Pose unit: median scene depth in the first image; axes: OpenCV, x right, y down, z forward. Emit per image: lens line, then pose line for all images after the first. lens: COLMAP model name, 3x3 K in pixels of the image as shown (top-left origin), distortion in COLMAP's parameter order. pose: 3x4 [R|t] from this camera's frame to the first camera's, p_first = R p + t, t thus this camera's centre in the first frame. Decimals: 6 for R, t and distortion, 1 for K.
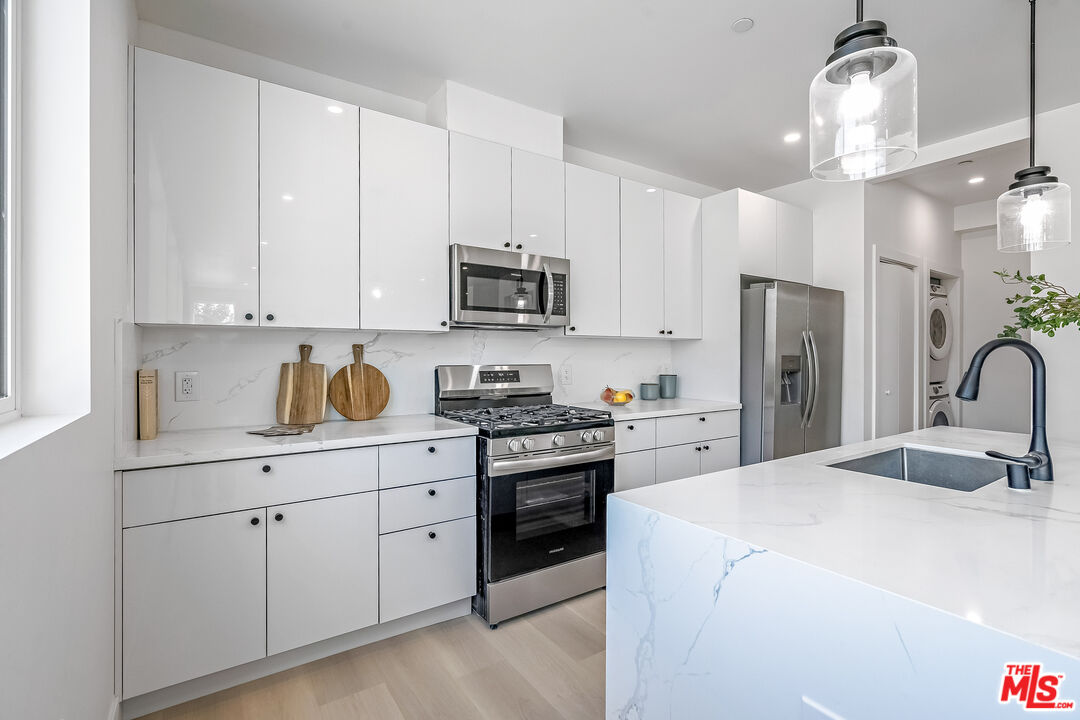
lens RADIAL K [[494.9, 0, 531.3], [0, 494.9, 356.3], [0, 0, 1]] dist [-0.001943, -0.000168]
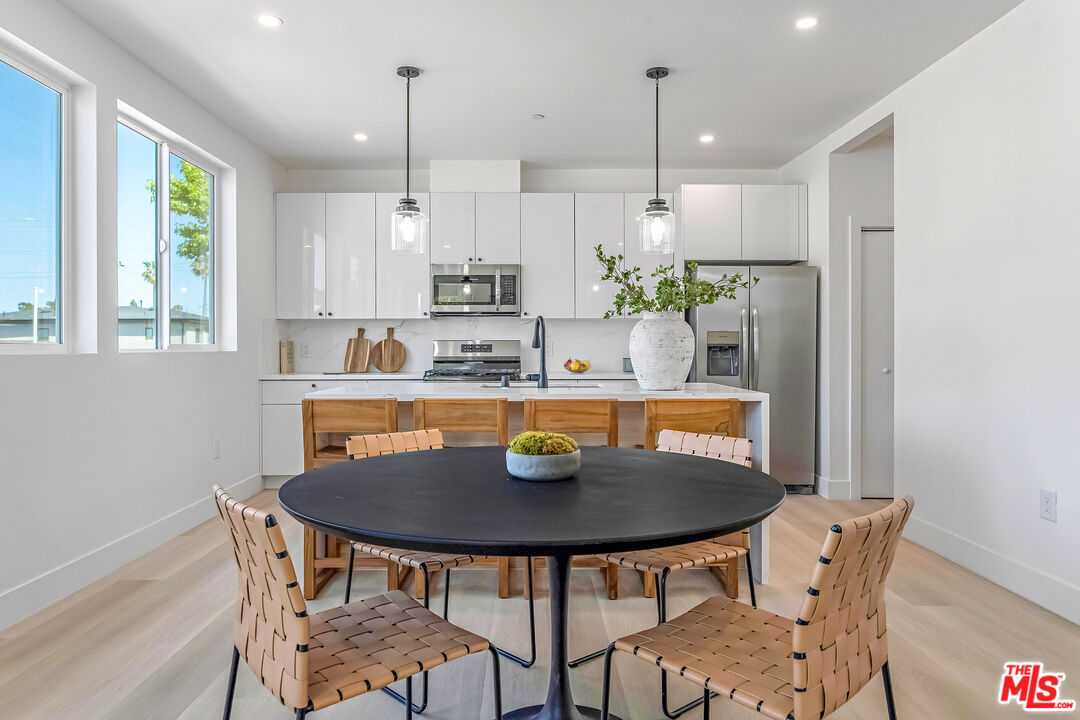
lens RADIAL K [[703.3, 0, 529.7], [0, 703.3, 350.1], [0, 0, 1]] dist [0.002106, 0.001144]
pose [[0.836352, -0.001699, -0.548190, 1.345427], [0.000477, 0.999997, -0.002371, 0.057365], [0.548193, 0.001722, 0.836350, -0.725565]]
